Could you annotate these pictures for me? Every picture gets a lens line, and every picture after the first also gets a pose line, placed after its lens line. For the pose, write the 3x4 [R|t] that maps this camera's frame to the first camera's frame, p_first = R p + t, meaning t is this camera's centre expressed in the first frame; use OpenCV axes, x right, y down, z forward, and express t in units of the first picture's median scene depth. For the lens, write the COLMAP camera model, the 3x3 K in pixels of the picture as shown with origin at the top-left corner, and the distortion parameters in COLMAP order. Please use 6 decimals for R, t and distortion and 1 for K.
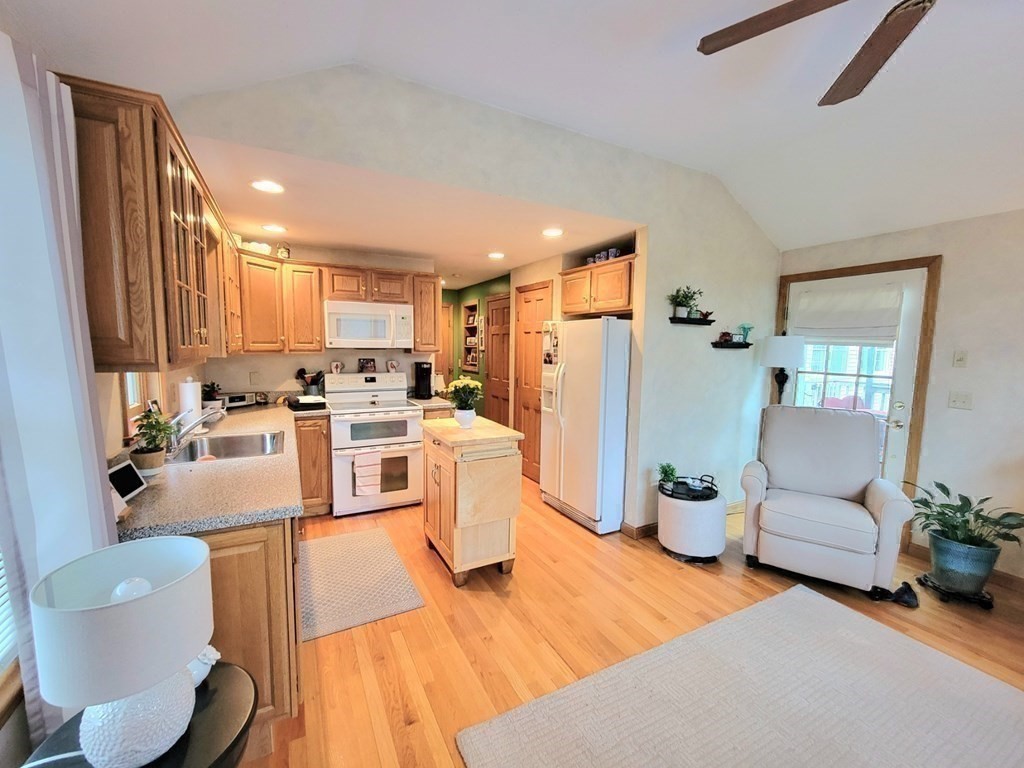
lens RADIAL K [[419.5, 0, 510.3], [0, 419.5, 386.5], [0, 0, 1]] dist [-0.001093, 0.000180]
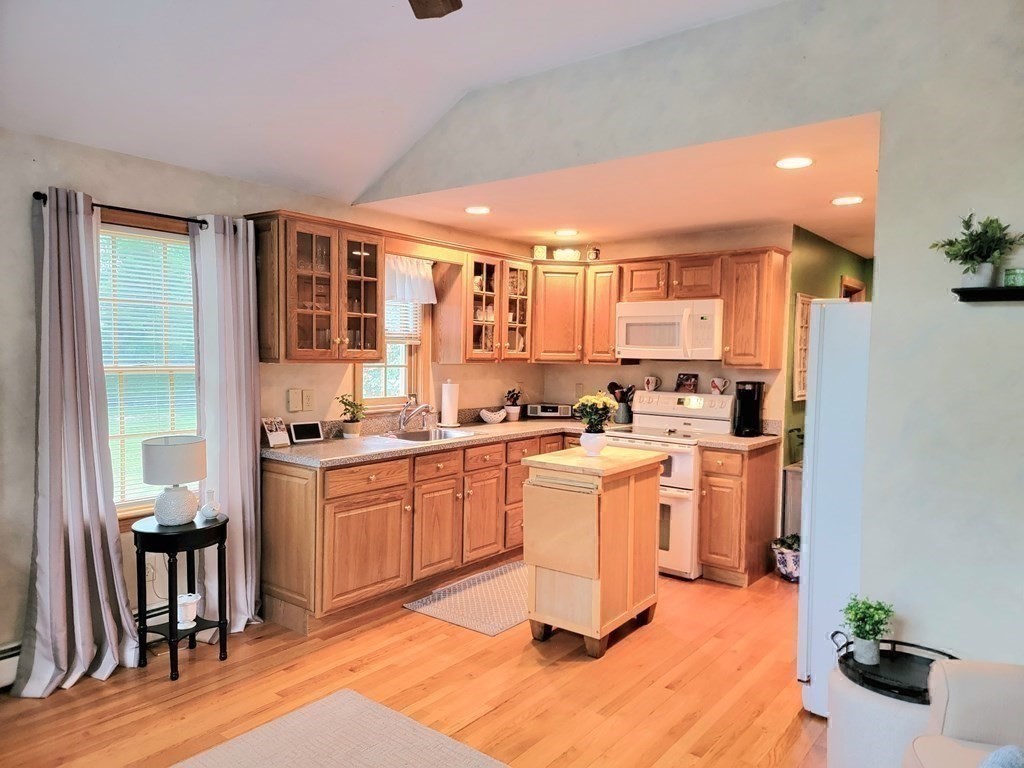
lens RADIAL K [[690.1, 0, 512.9], [0, 690.1, 390.7], [0, 0, 1]] dist [0.001770, 0.000057]
pose [[0.405264, 0.044668, -0.913108, 0.773942], [-0.101542, 0.994825, 0.003598, -0.010506], [0.908543, 0.091261, 0.407702, 0.252764]]
